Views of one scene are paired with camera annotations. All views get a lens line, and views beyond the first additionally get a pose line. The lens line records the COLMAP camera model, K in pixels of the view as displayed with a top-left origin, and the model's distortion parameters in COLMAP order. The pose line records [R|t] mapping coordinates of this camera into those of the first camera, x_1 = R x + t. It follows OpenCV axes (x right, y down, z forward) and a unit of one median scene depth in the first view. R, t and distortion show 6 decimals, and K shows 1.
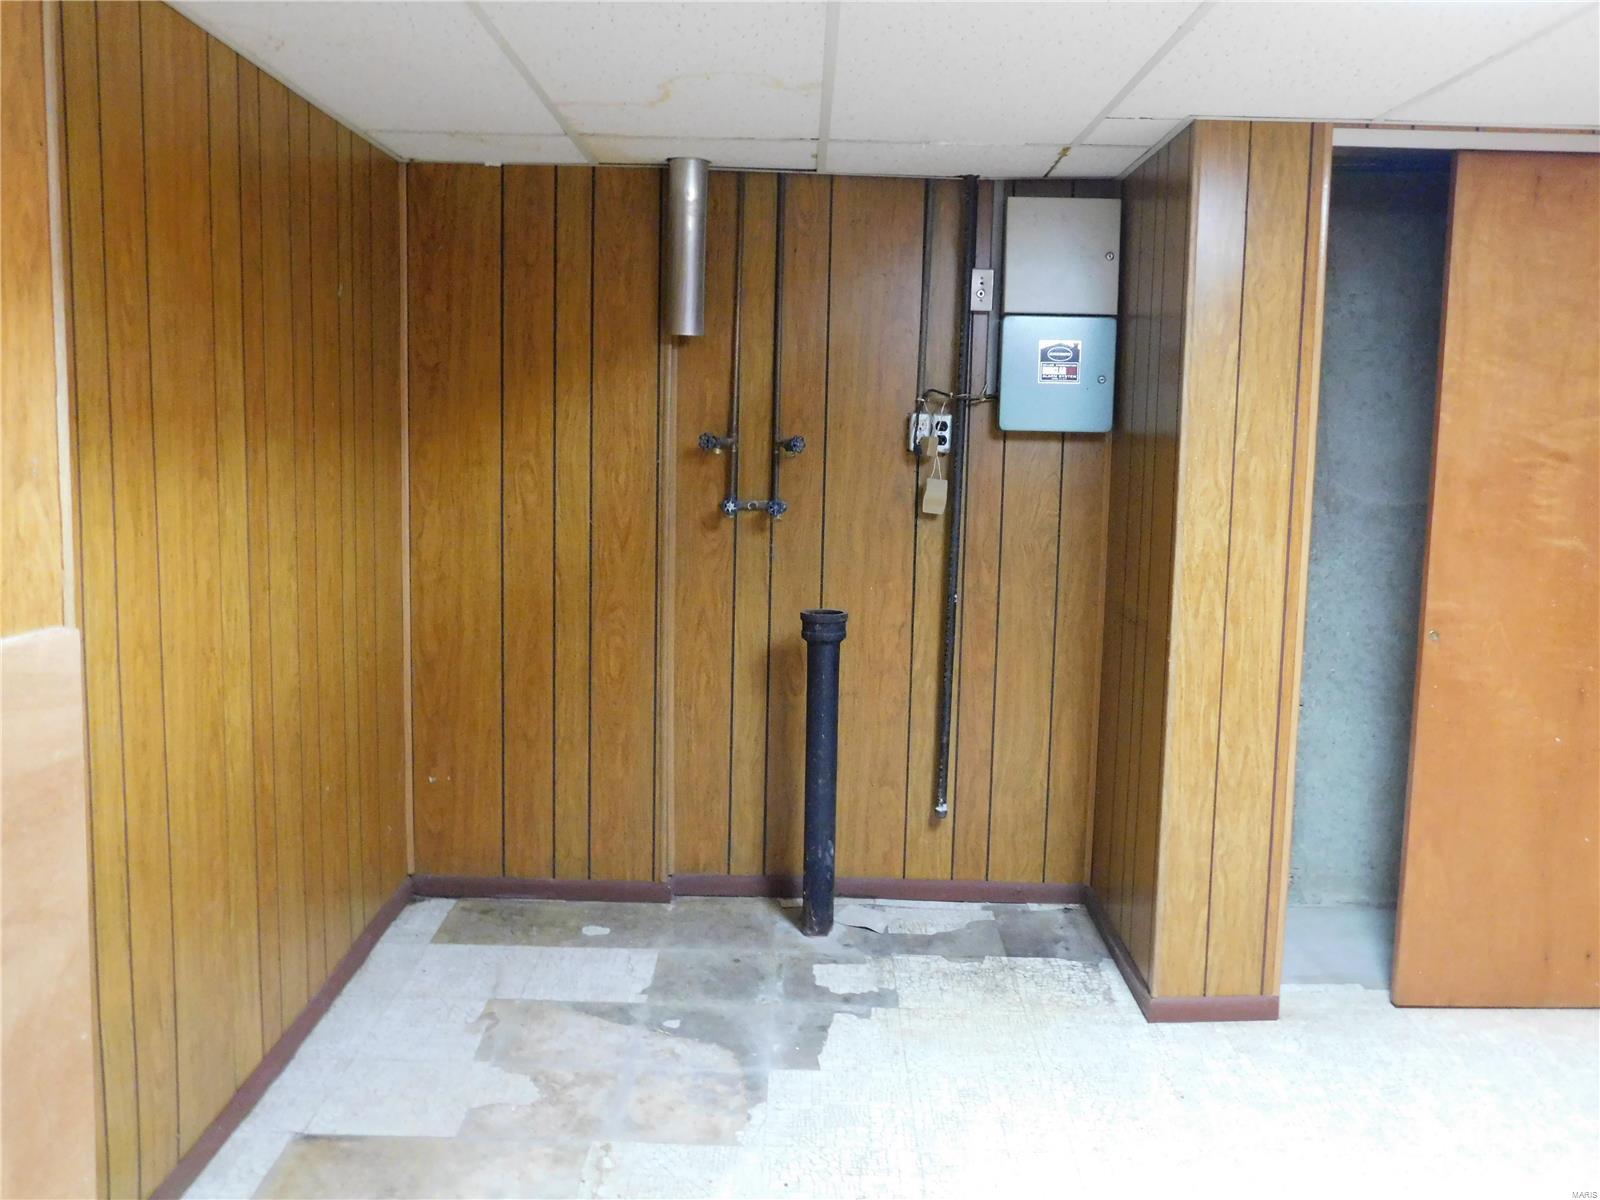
lens RADIAL K [[1387.9, 0, 794.7], [0, 1387.9, 599.1], [0, 0, 1]] dist [0.002848, 0.003446]
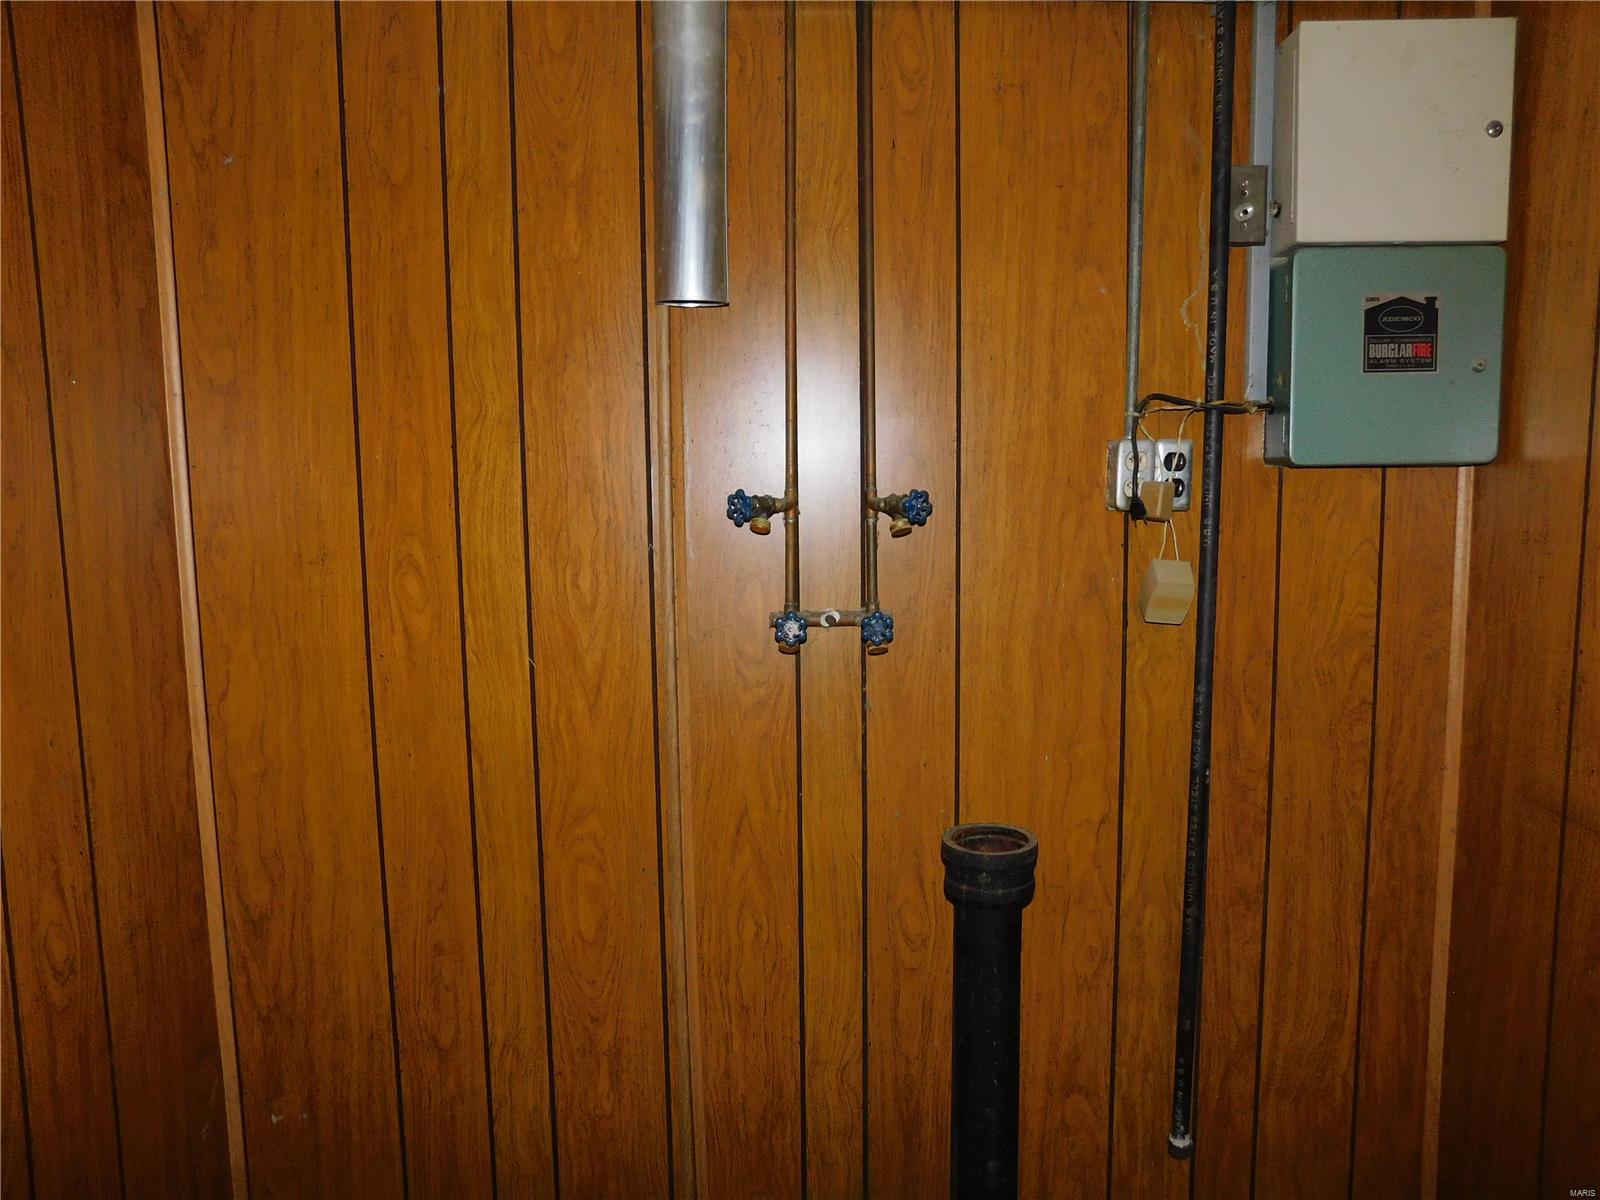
lens RADIAL K [[1071.0, 0, 795.9], [0, 1071.0, 596.2], [0, 0, 1]] dist [-0.038544, 0.025512]
pose [[0.999330, -0.033778, -0.014068, -0.037368], [0.033836, 0.999420, 0.003903, -0.079056], [0.013928, -0.004376, 0.999893, 0.584694]]
